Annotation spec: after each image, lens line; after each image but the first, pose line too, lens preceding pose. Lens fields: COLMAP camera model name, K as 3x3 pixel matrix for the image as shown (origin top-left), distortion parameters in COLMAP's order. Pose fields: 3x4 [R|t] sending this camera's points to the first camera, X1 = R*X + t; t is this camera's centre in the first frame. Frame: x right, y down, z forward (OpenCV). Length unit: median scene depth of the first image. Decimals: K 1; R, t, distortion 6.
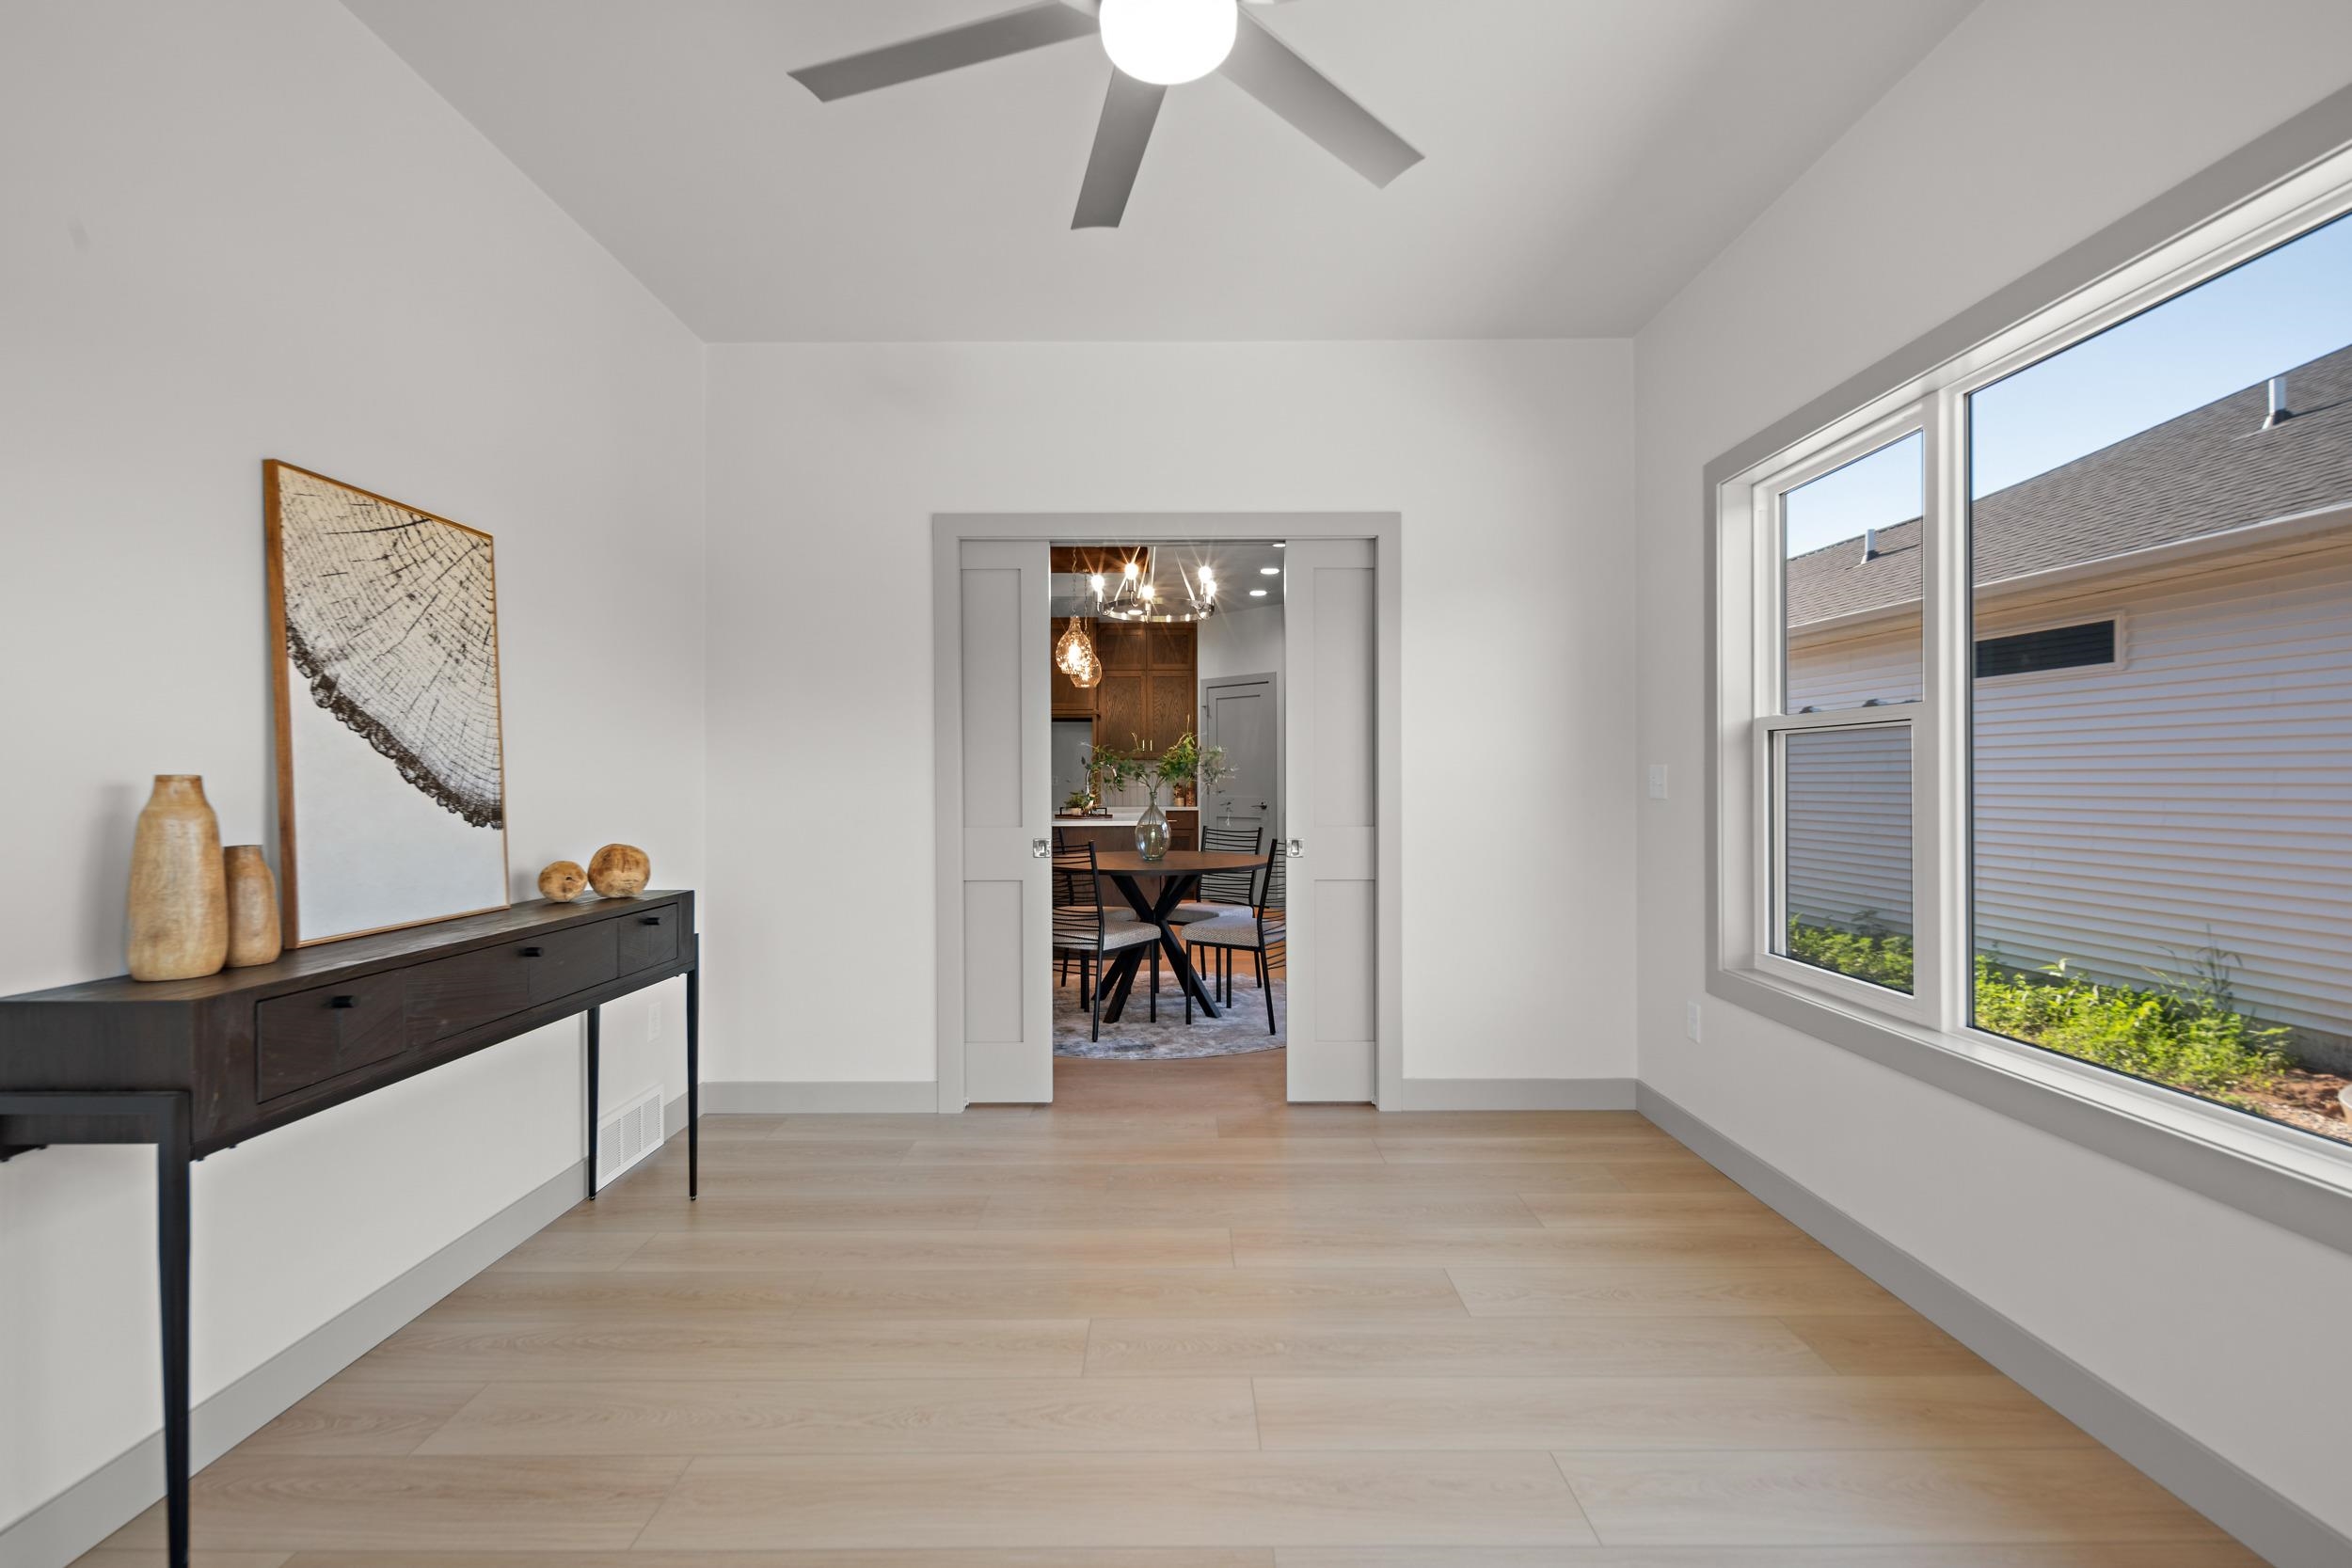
lens RADIAL K [[1028.9, 0, 1178.0], [0, 1028.9, 783.4], [0, 0, 1]] dist [0.005022, -0.003764]
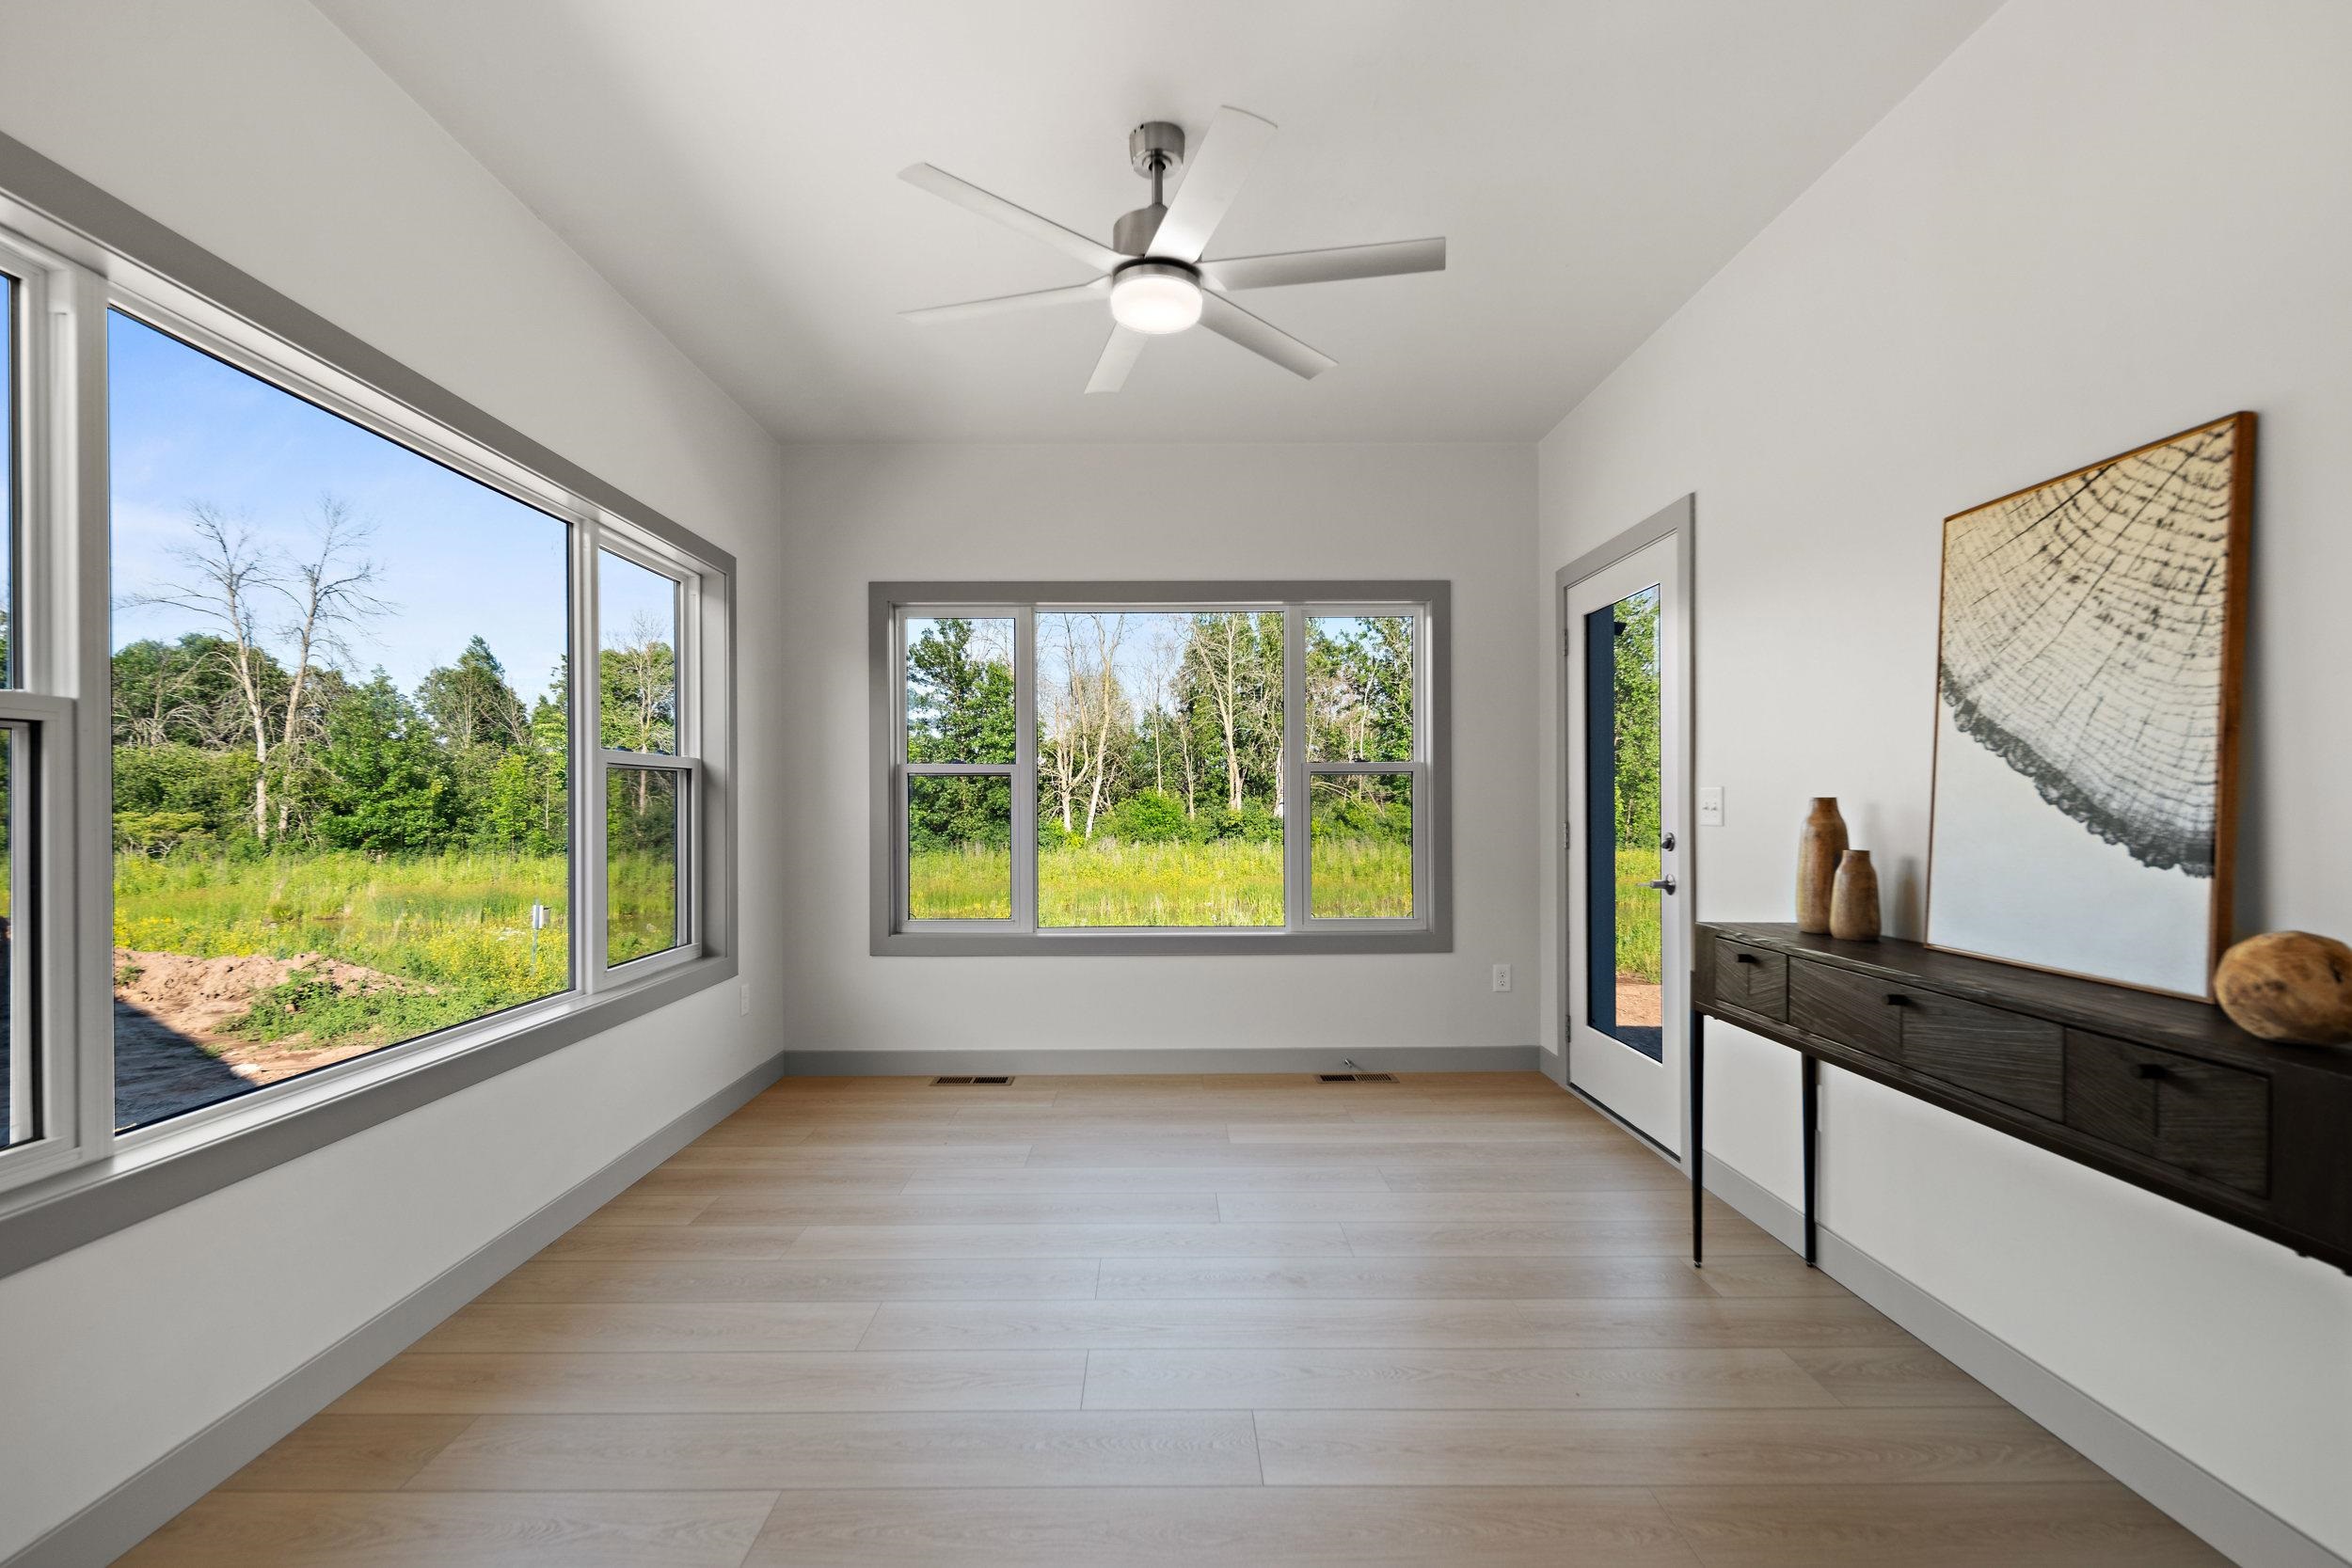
lens RADIAL K [[1028.9, 0, 1175.0], [0, 1028.9, 804.0], [0, 0, 1]] dist [0.005022, -0.003764]
pose [[-0.999931, 0.006135, -0.009984, -0.011440], [0.006070, 0.999960, 0.006561, -0.010125], [0.010024, 0.006500, -0.999929, 1.791358]]
